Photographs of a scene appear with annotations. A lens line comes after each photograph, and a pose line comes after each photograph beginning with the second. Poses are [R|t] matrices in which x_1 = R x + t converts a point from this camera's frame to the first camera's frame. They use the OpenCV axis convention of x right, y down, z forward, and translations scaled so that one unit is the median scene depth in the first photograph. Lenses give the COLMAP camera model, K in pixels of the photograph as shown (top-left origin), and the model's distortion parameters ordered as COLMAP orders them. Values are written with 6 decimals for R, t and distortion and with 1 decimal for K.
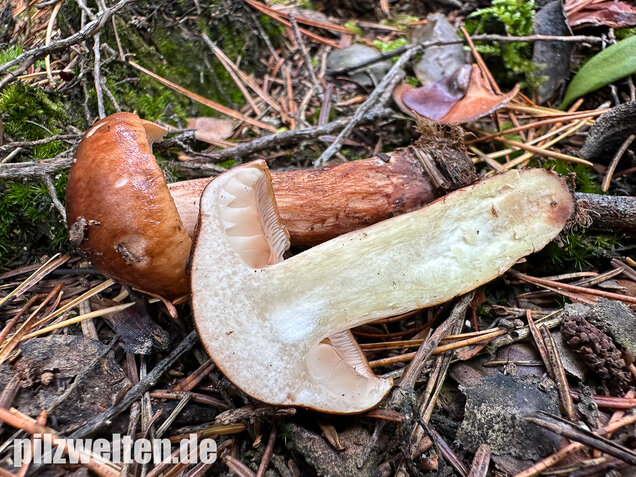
lens RADIAL K [[462.4, 0, 318.0], [0, 462.4, 238.5], [0, 0, 1]] dist [-0.008300, -0.002647]
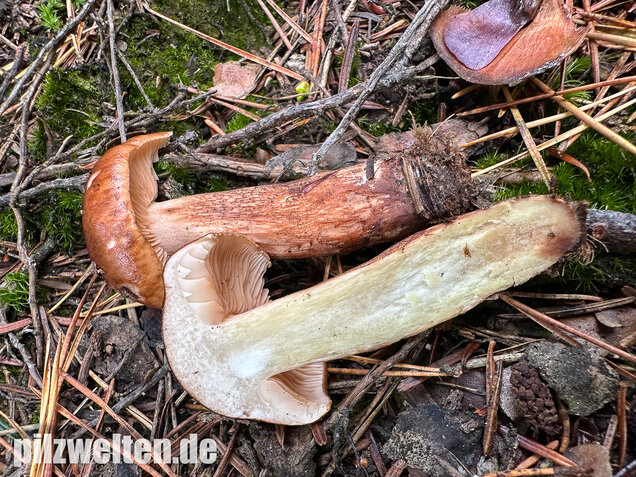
lens RADIAL K [[463.0, 0, 291.5], [0, 463.0, 288.6], [0, 0, 1]] dist [-0.010004, 0.001950]
pose [[0.949222, 0.092628, -0.300663, 0.353256], [0.055917, 0.890787, 0.450968, -0.470178], [0.309599, -0.444881, 0.840375, 0.054854]]
